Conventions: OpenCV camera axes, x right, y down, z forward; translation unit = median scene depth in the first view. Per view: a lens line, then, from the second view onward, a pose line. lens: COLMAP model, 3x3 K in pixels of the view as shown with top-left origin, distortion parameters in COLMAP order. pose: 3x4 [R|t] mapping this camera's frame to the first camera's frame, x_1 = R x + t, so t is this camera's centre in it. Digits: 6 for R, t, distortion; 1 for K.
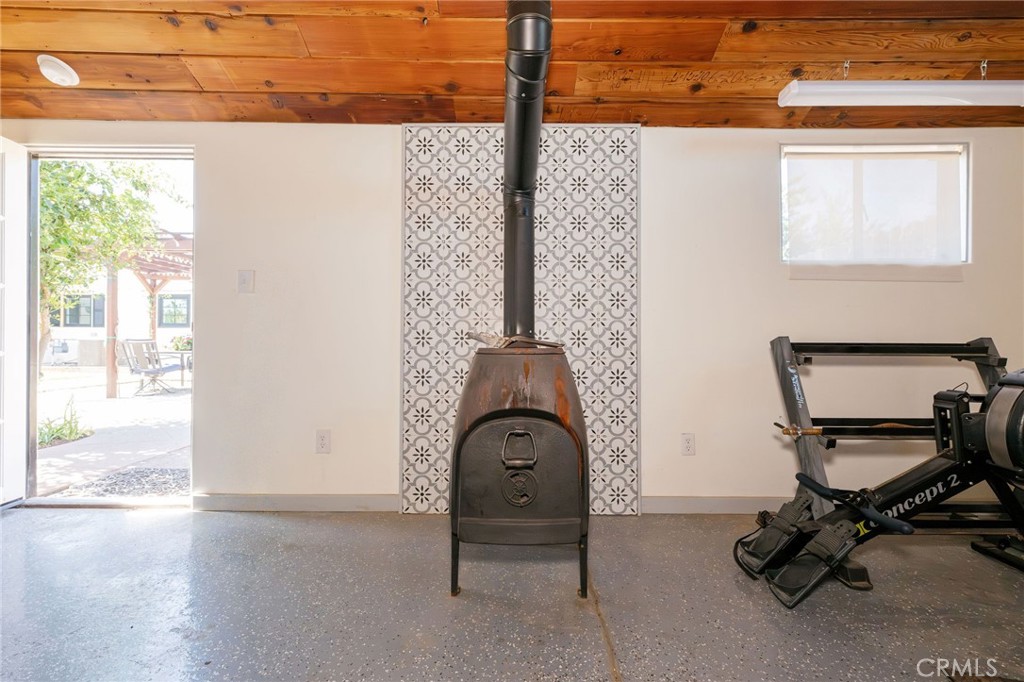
lens RADIAL K [[405.8, 0, 514.0], [0, 405.8, 341.0], [0, 0, 1]] dist [-0.002134, 0.000081]
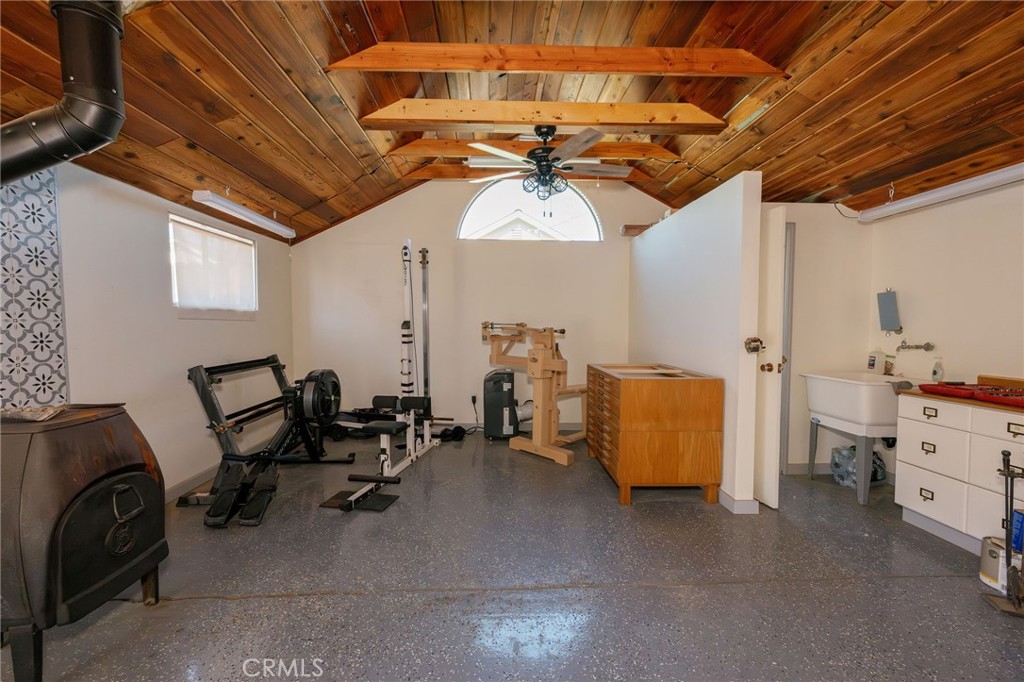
lens RADIAL K [[405.8, 0, 514.0], [0, 405.8, 341.0], [0, 0, 1]] dist [-0.002134, 0.000081]
pose [[-0.058702, -0.048091, 0.997117, -0.773341], [0.002442, 0.998829, 0.048318, -0.155307], [-0.998273, 0.005271, -0.058516, -0.008455]]
